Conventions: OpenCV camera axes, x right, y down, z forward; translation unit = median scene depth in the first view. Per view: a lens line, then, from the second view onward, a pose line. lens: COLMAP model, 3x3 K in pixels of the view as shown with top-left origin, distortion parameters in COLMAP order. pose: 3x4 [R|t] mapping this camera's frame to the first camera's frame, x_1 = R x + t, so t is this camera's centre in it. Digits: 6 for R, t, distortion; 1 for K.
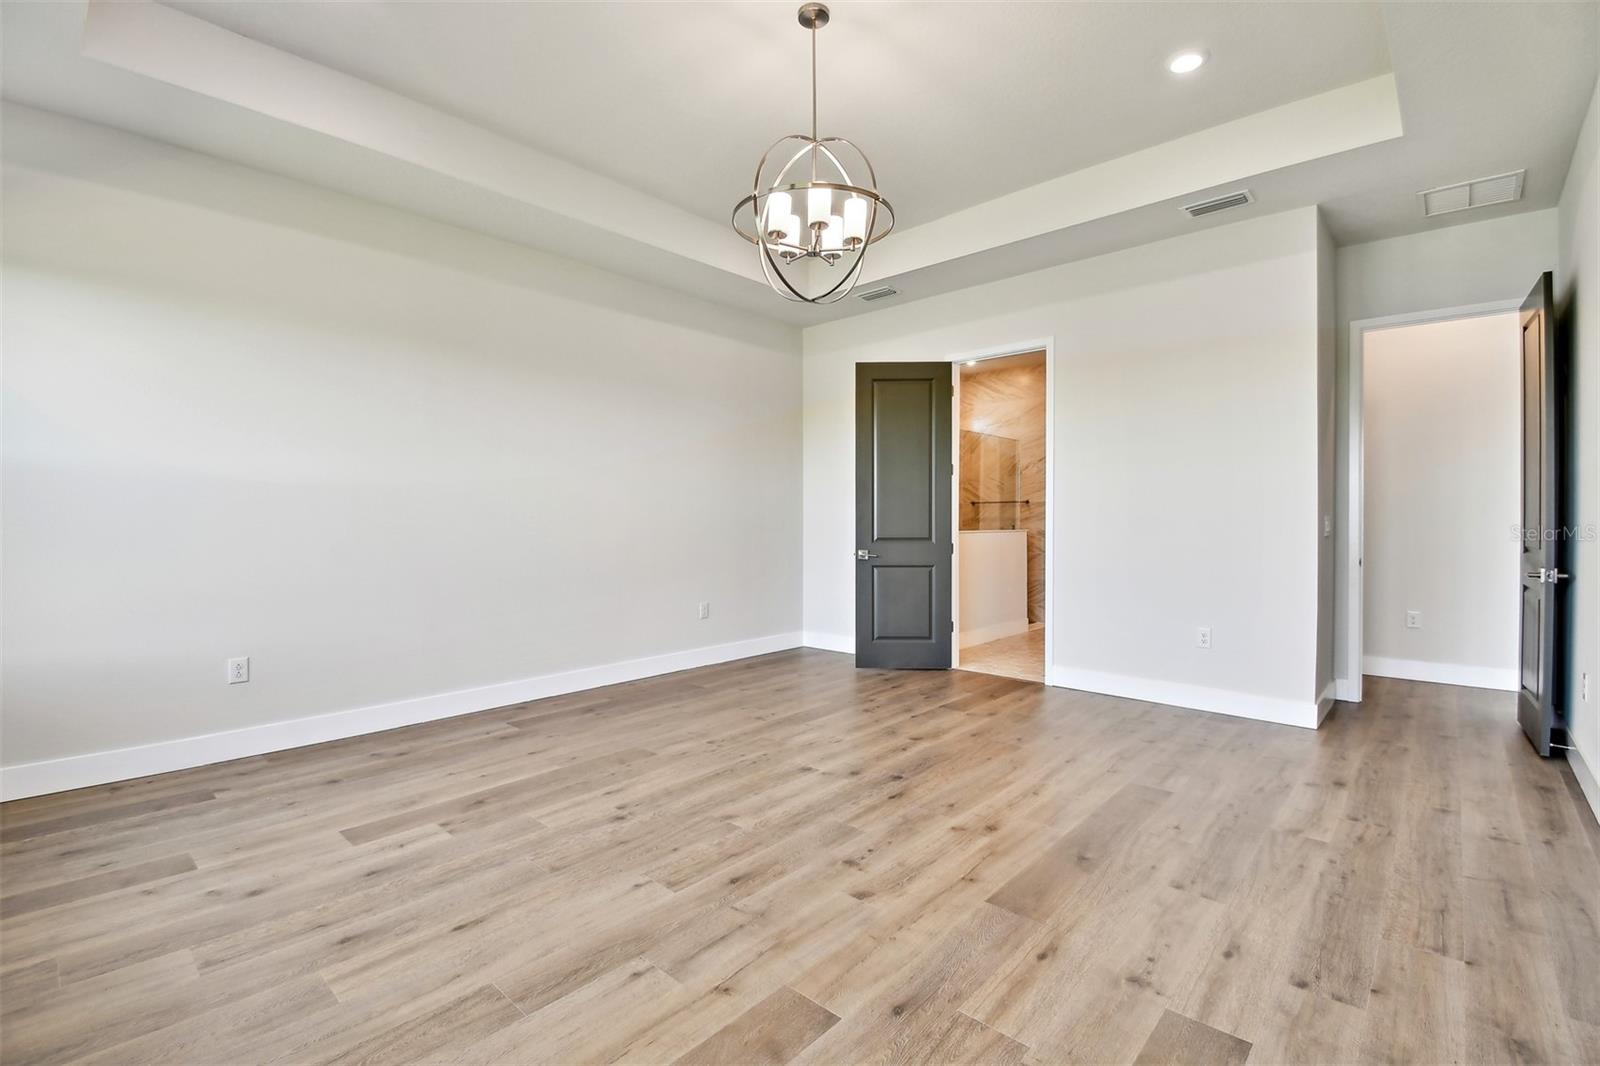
lens RADIAL K [[715.1, 0, 788.8], [0, 715.1, 535.7], [0, 0, 1]] dist [0.003901, -0.000174]
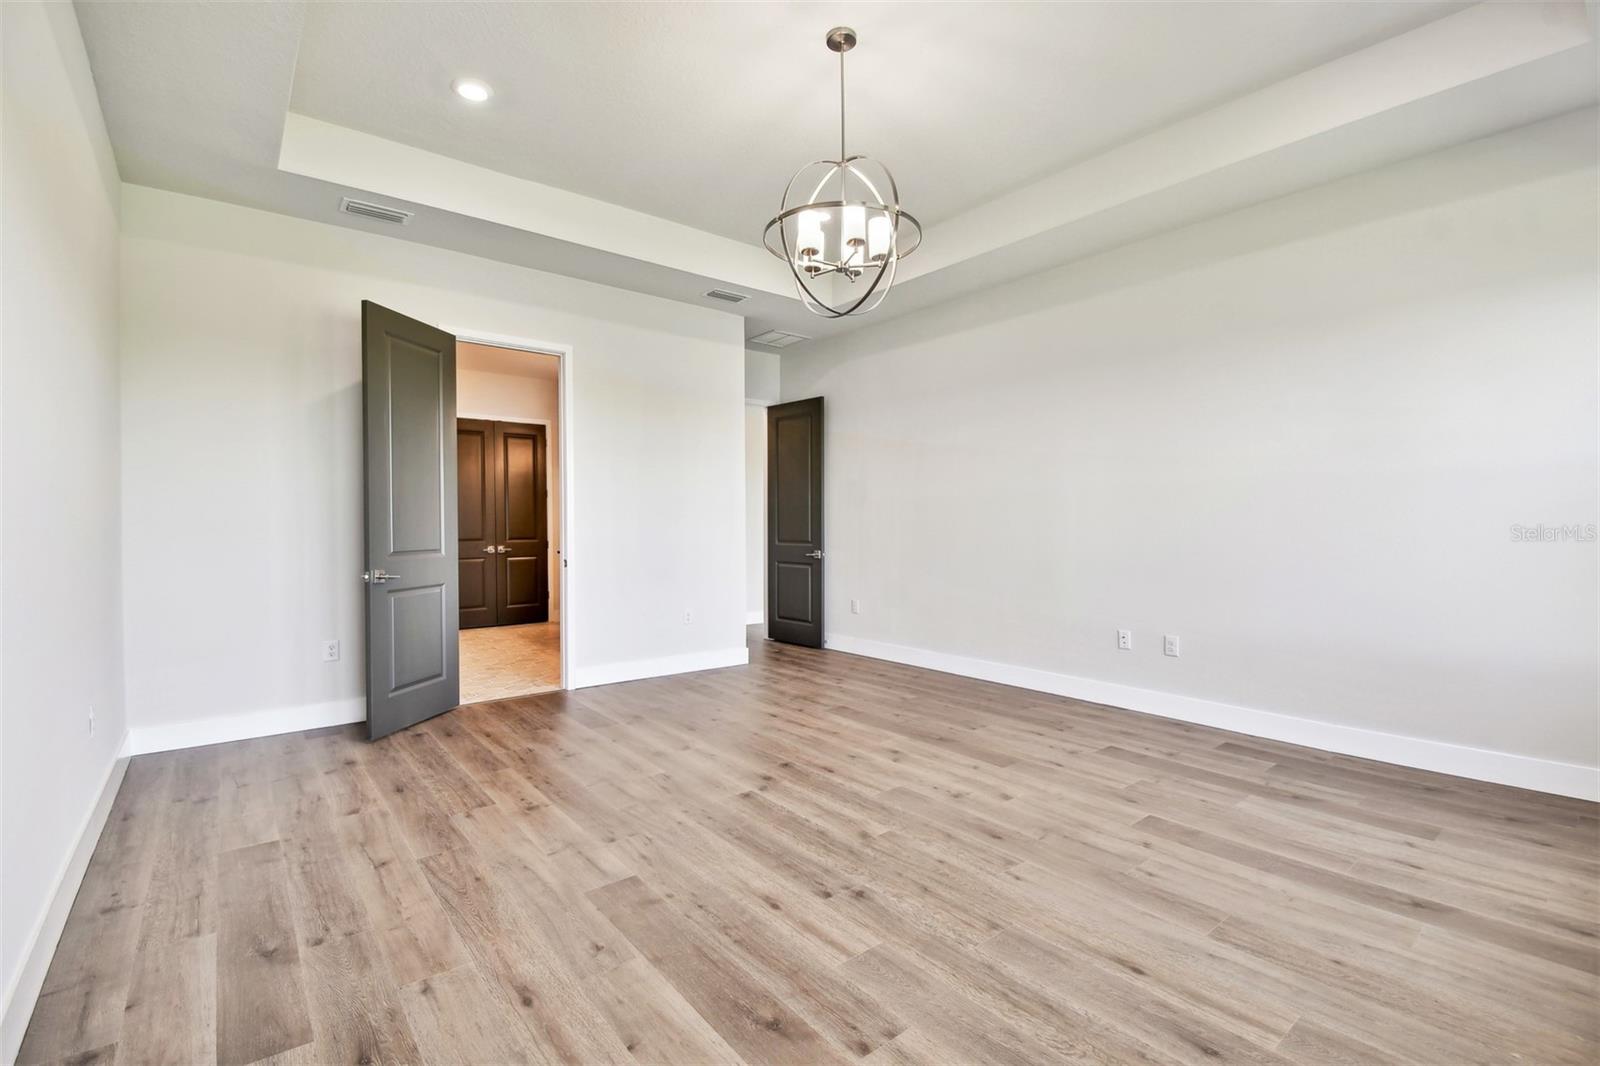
lens RADIAL K [[713.6, 0, 807.8], [0, 713.6, 534.0], [0, 0, 1]] dist [0.004955, -0.000314]
pose [[0.136558, -0.013200, 0.990544, -0.937528], [0.024914, 0.999641, 0.009887, -0.018189], [-0.990319, 0.023328, 0.136838, 0.848703]]
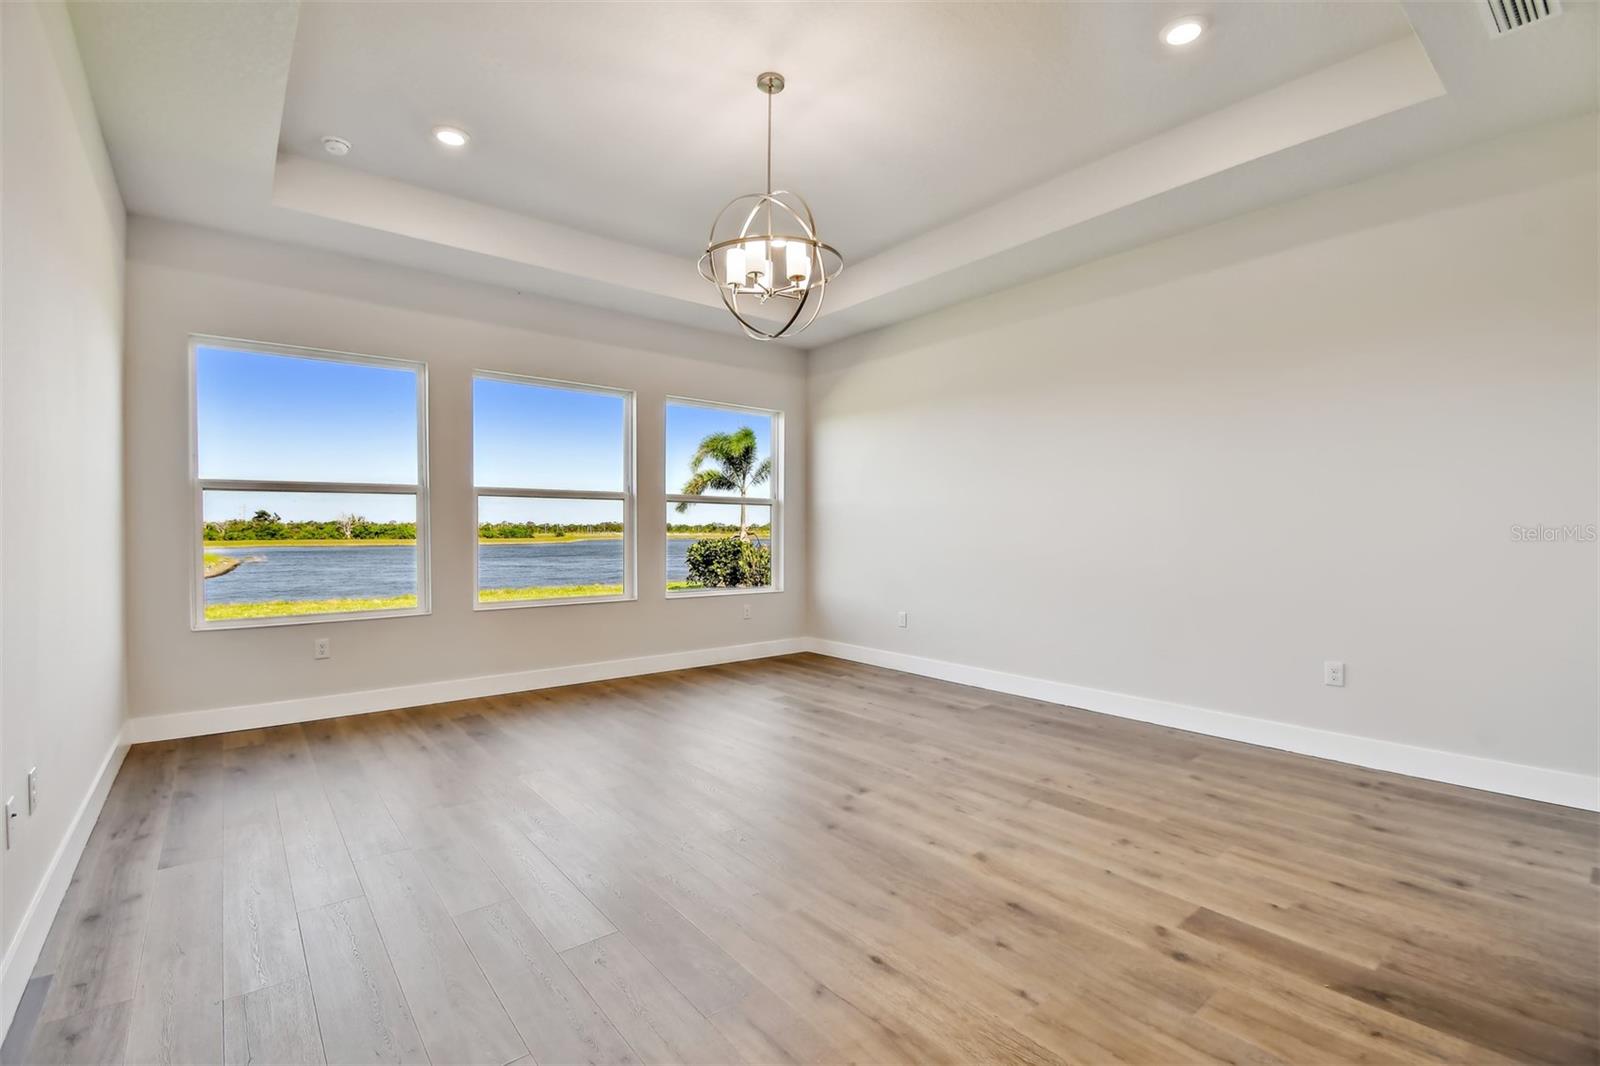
lens RADIAL K [[715.1, 0, 788.8], [0, 715.1, 535.7], [0, 0, 1]] dist [0.003901, -0.000174]
pose [[-0.160375, 0.010309, -0.987002, 1.064343], [-0.020394, 0.999697, 0.013756, -0.029308], [0.986845, 0.022335, -0.160116, 1.128809]]
